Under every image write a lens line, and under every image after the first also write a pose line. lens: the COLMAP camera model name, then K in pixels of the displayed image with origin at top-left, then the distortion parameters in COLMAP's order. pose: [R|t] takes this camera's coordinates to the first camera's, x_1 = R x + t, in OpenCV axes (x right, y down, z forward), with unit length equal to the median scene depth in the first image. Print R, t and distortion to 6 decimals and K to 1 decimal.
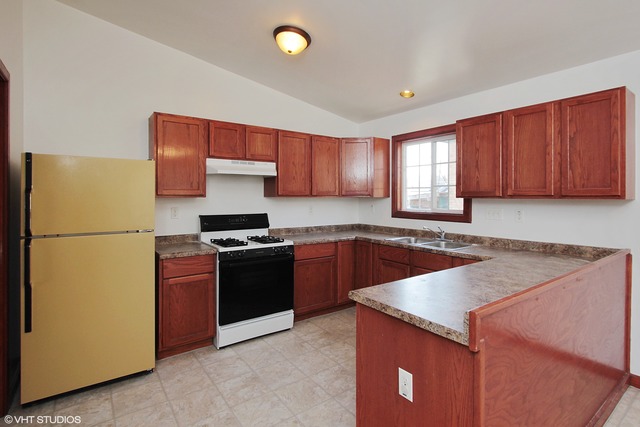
lens RADIAL K [[320.9, 0, 322.0], [0, 320.9, 194.0], [0, 0, 1]] dist [0.000254, 0.000232]
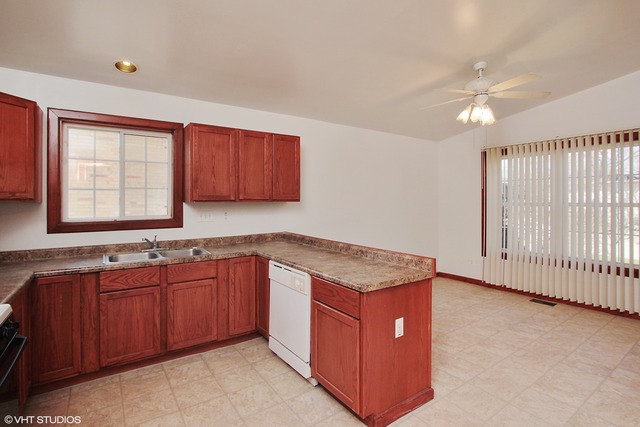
lens RADIAL K [[320.9, 0, 320.2], [0, 320.9, 202.0], [0, 0, 1]] dist [0.000254, 0.000232]
pose [[0.022814, -0.013325, 0.999651, -0.578553], [-0.006030, 0.999891, 0.013466, -0.003979], [-0.999722, -0.006335, 0.022732, 0.626154]]
